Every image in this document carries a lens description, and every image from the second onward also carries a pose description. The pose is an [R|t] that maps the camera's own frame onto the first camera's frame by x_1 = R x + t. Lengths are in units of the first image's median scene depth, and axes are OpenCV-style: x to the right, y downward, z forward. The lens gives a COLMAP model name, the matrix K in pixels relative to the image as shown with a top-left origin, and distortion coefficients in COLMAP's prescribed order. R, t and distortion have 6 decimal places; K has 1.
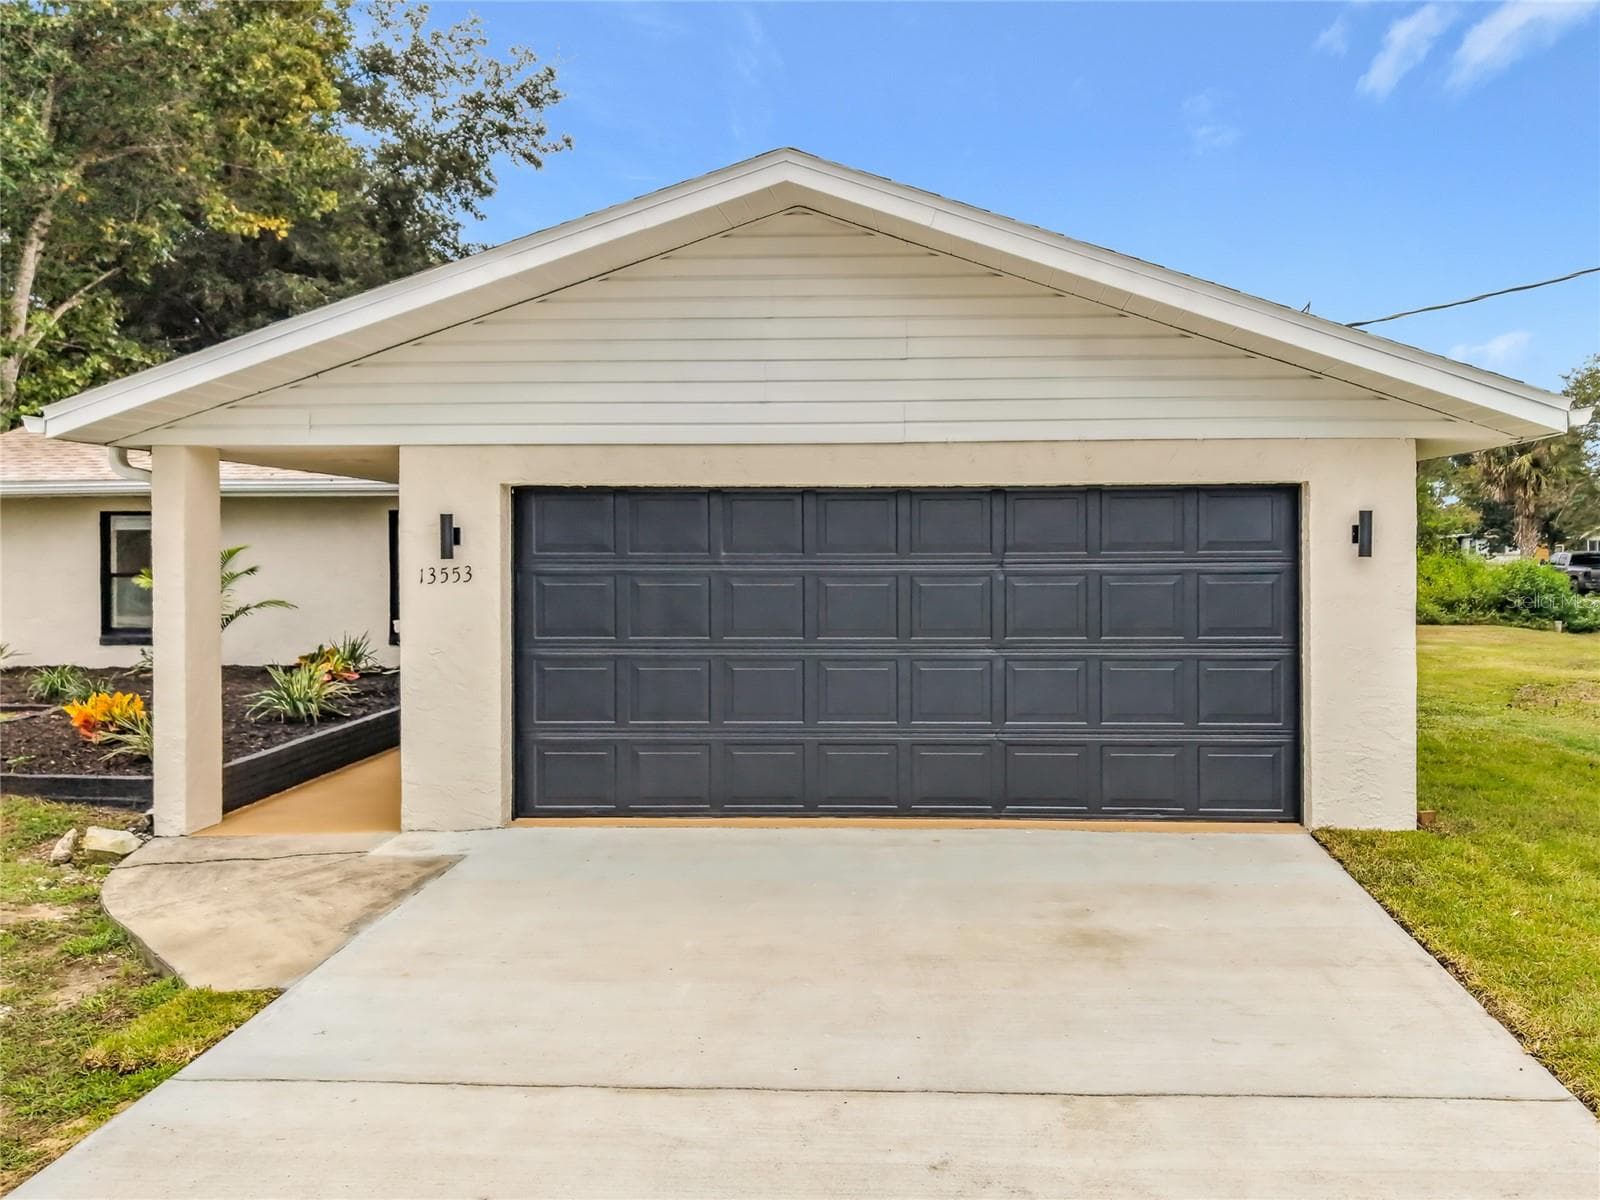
lens RADIAL K [[1215.1, 0, 986.2], [0, 1215.1, 560.2], [0, 0, 1]] dist [0.007205, -0.000947]
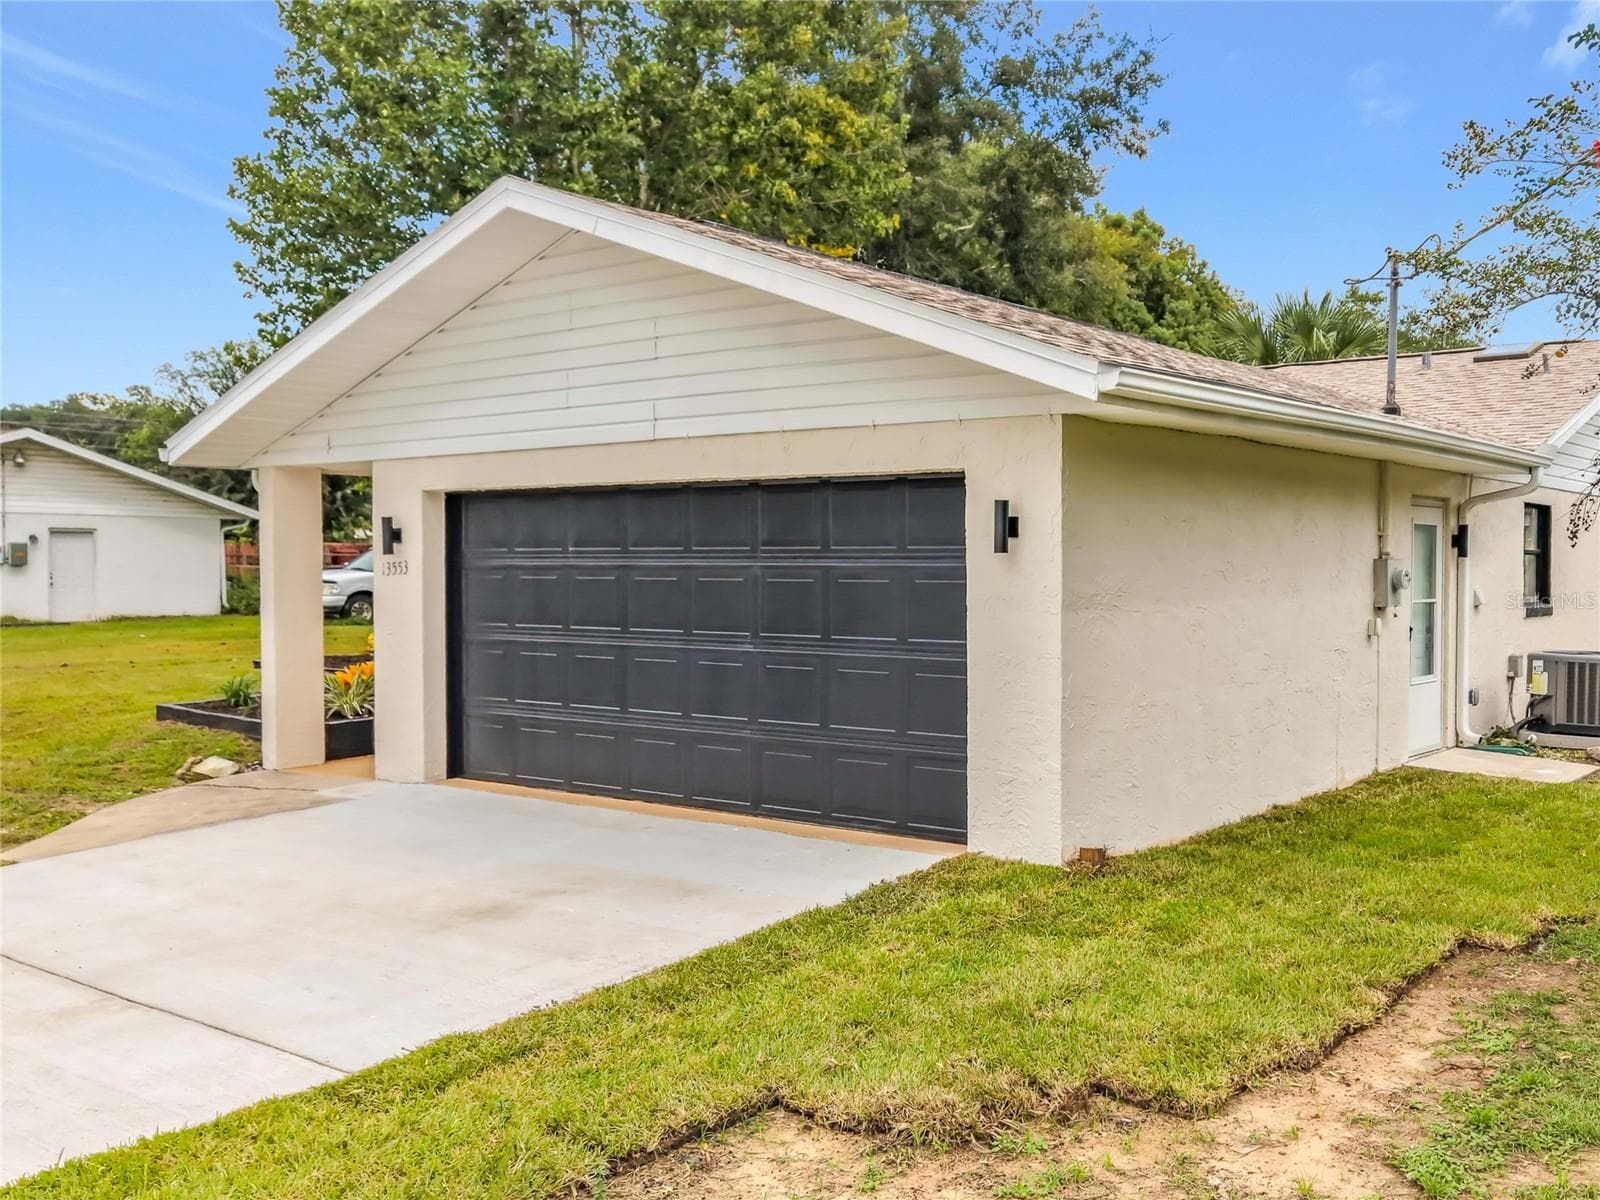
lens RADIAL K [[1384.6, 0, 1045.4], [0, 1384.6, 554.7], [0, 0, 1]] dist [0.026122, -0.011134]
pose [[0.863646, 0.000431, -0.504099, 0.812577], [-0.005868, 0.999940, -0.009199, 0.009490], [0.504065, 0.010903, 0.863597, 0.147197]]
